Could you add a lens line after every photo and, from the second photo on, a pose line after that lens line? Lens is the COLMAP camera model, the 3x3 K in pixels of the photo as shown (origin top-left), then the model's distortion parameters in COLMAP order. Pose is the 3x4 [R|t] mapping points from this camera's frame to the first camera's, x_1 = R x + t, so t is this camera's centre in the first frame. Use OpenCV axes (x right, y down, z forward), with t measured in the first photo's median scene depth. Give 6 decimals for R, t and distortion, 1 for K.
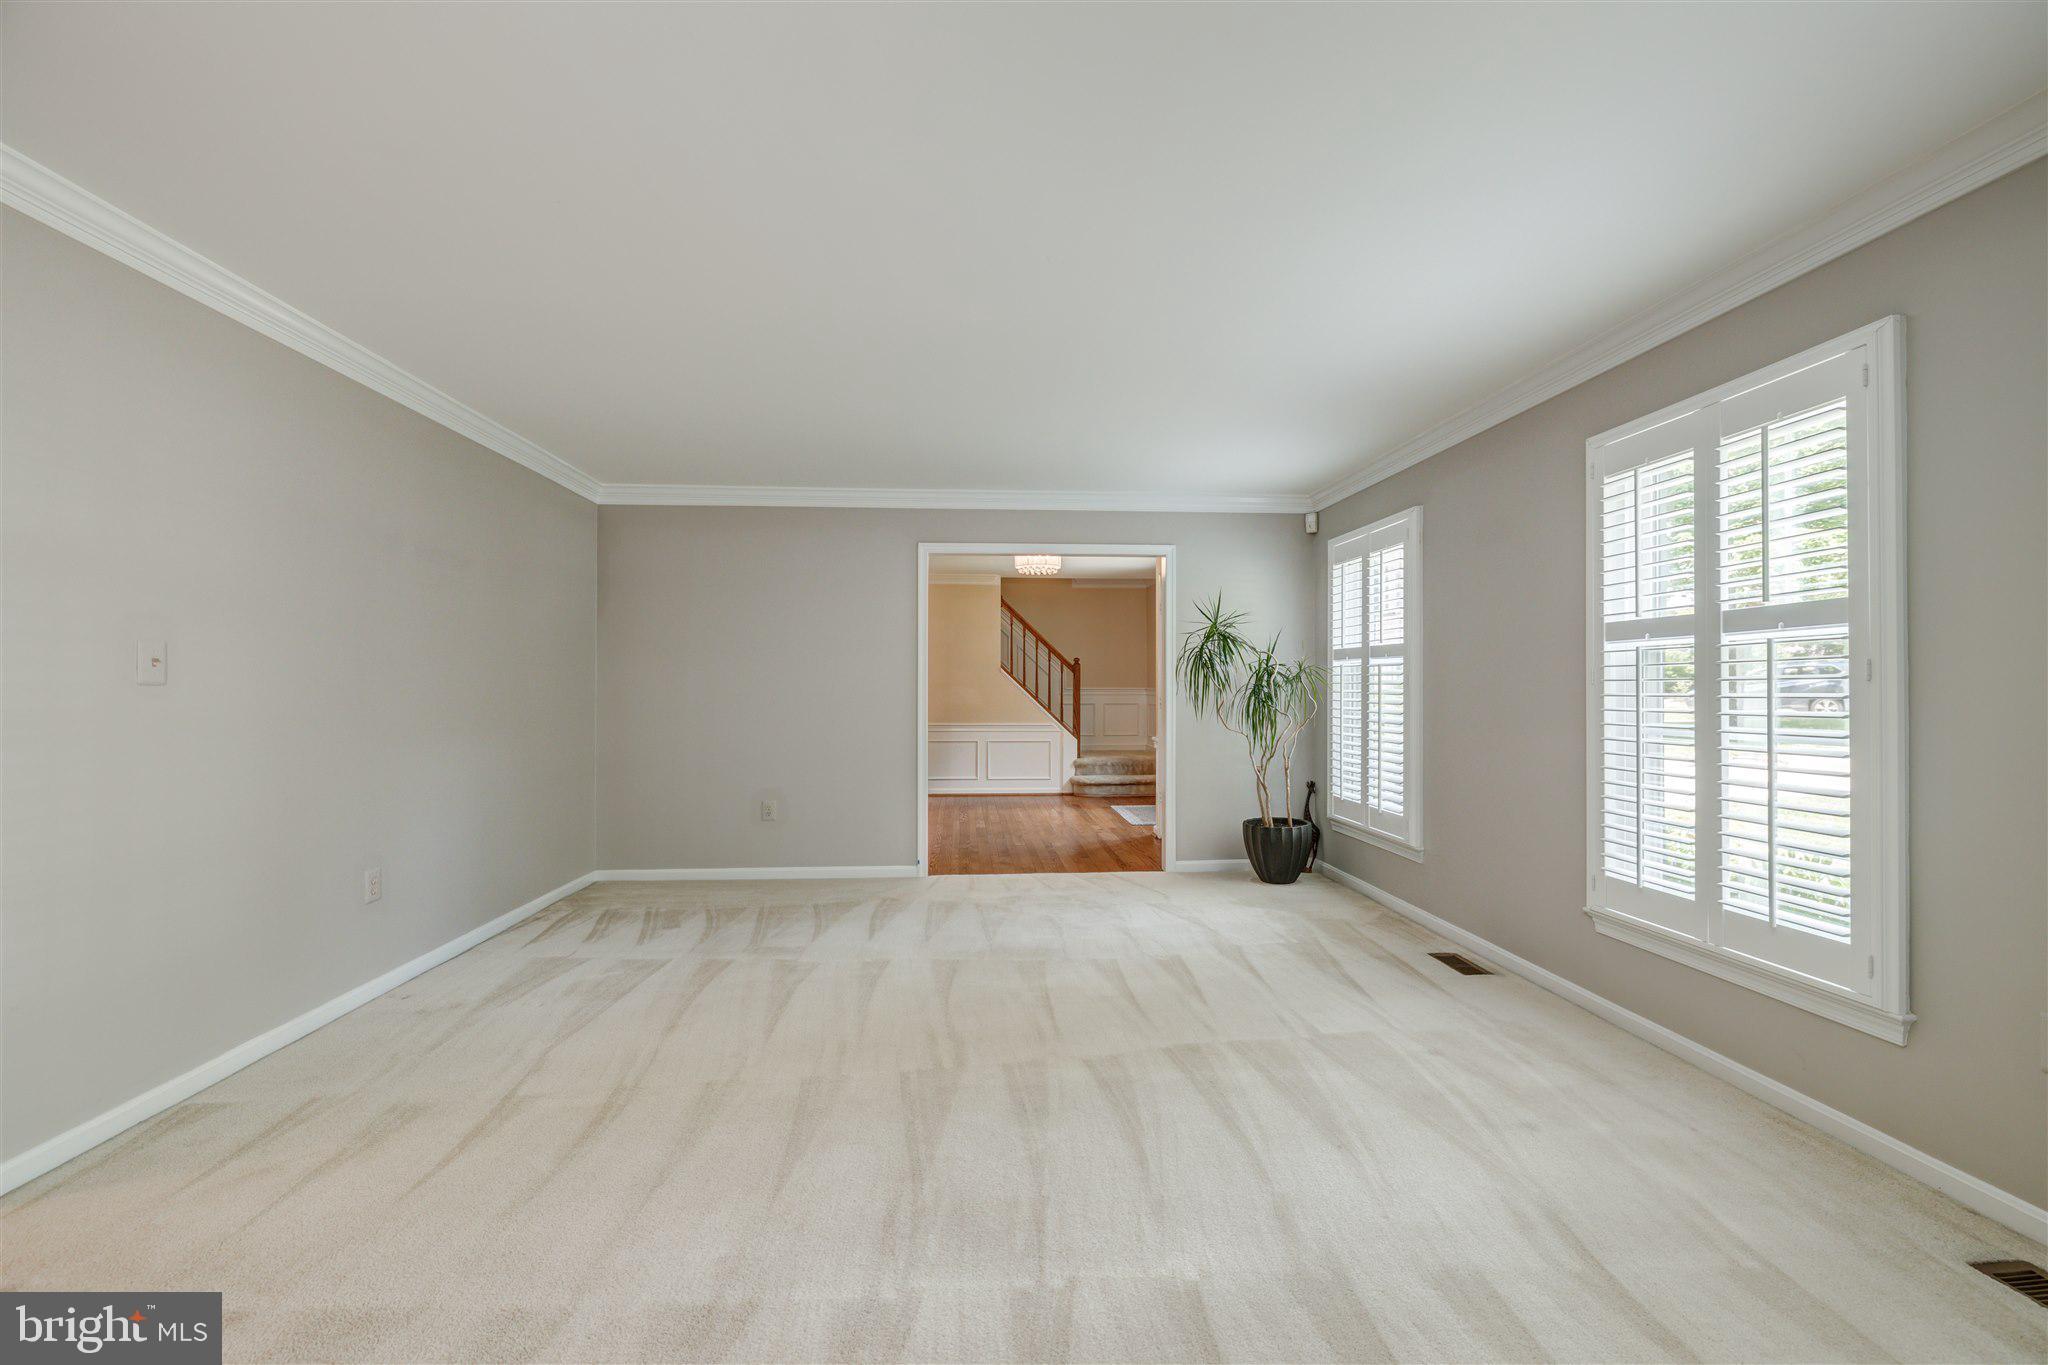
lens RADIAL K [[857.5, 0, 1016.2], [0, 857.5, 681.2], [0, 0, 1]] dist [-0.000560, -0.000556]
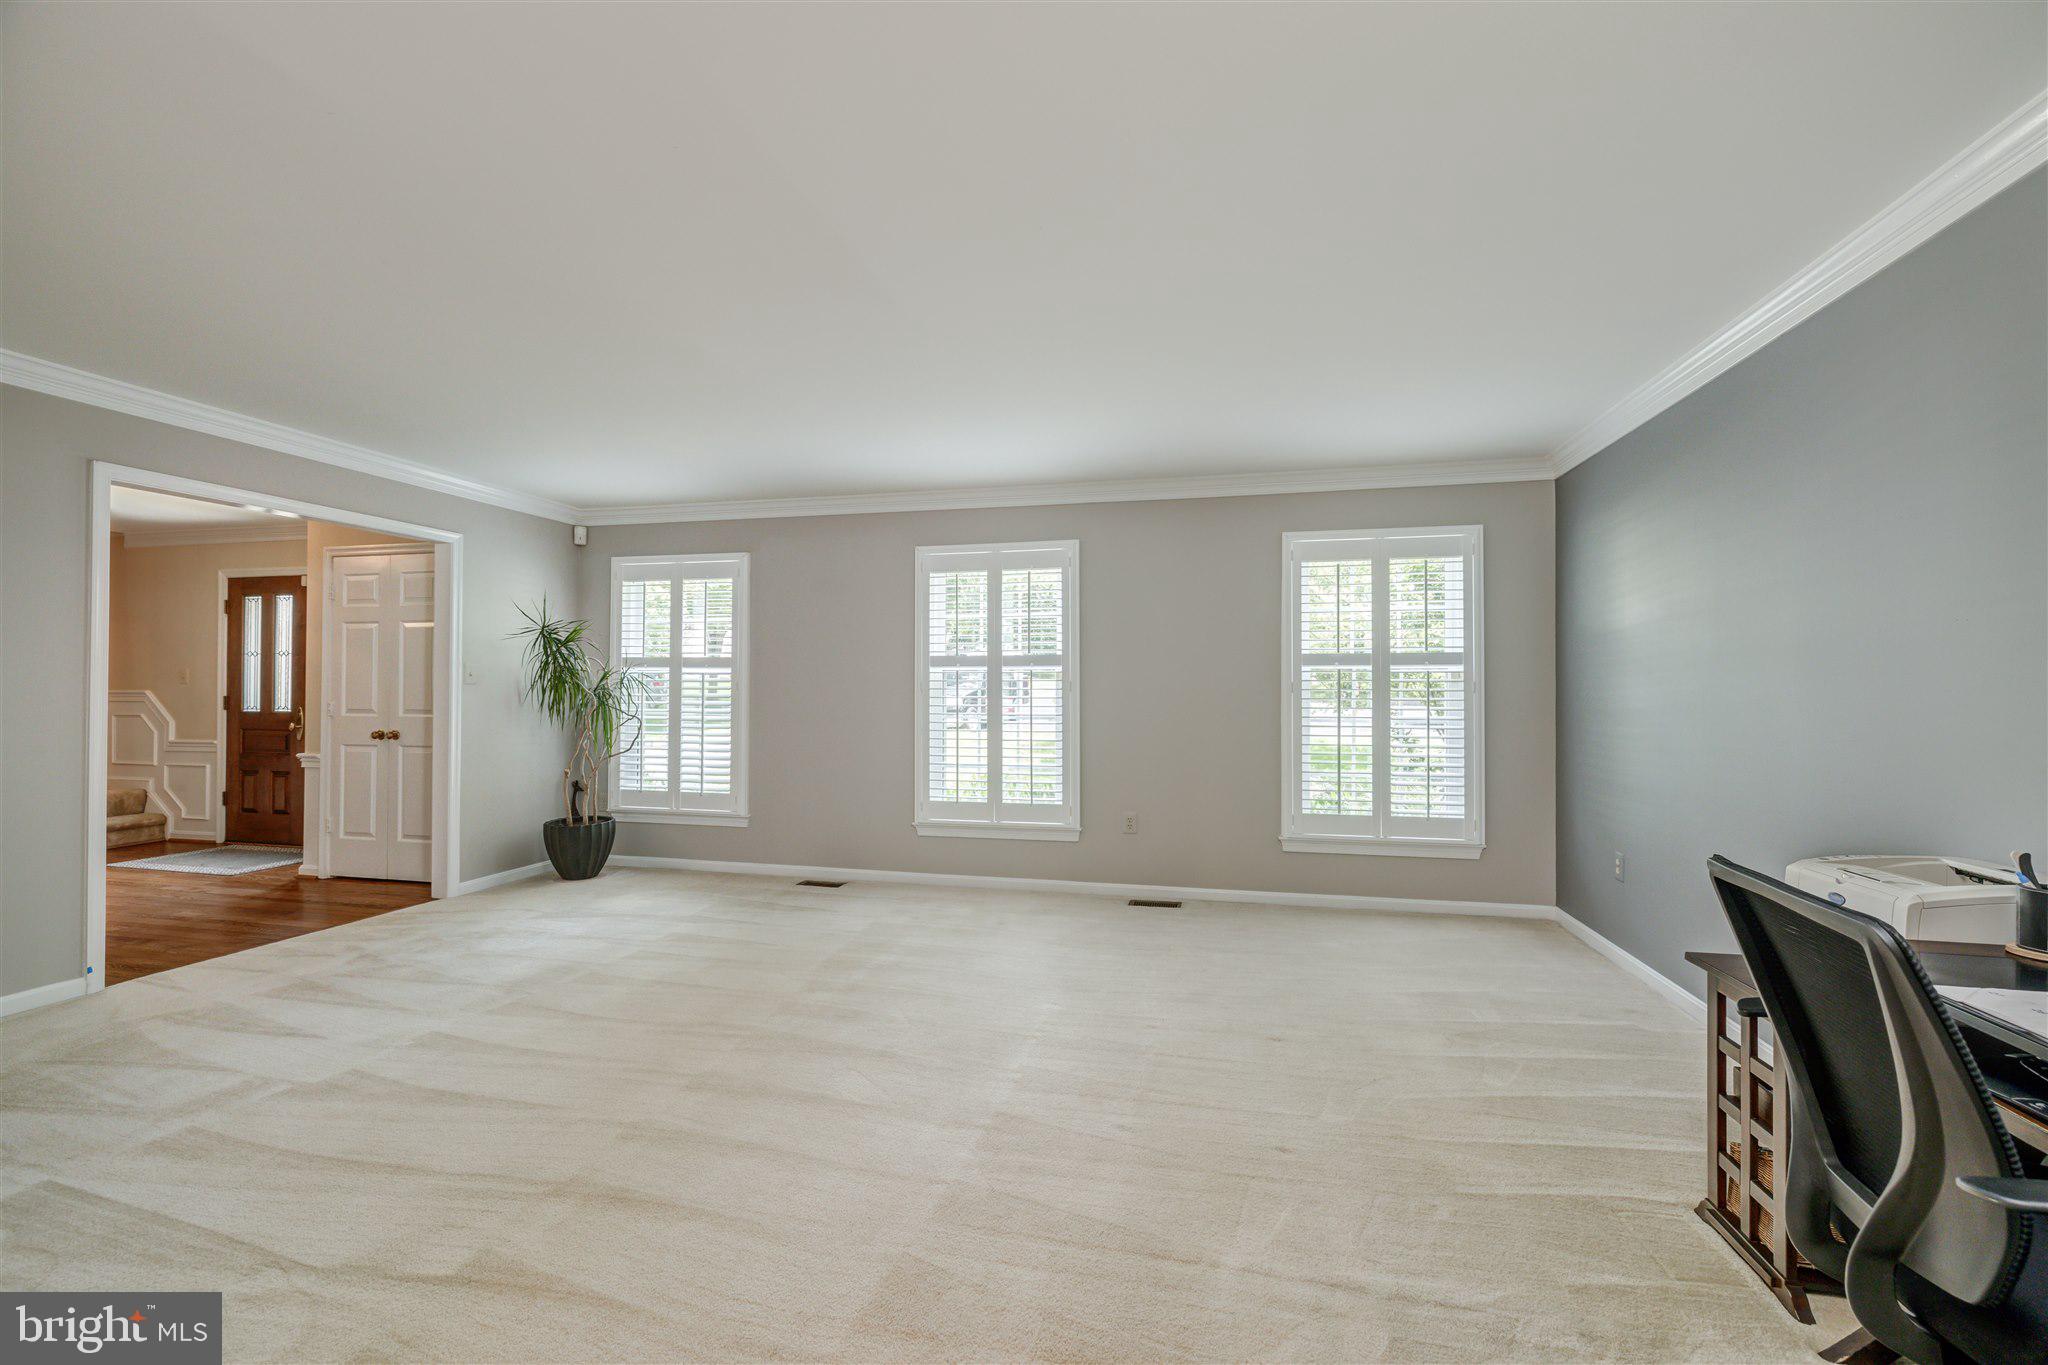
lens RADIAL K [[857.5, 0, 1040.1], [0, 857.5, 677.0], [0, 0, 1]] dist [-0.000560, -0.000556]
pose [[0.297007, 0.014033, 0.954772, -0.873341], [-0.010881, 0.999877, -0.011311, -0.007533], [-0.954813, -0.007029, 0.297123, 0.253150]]
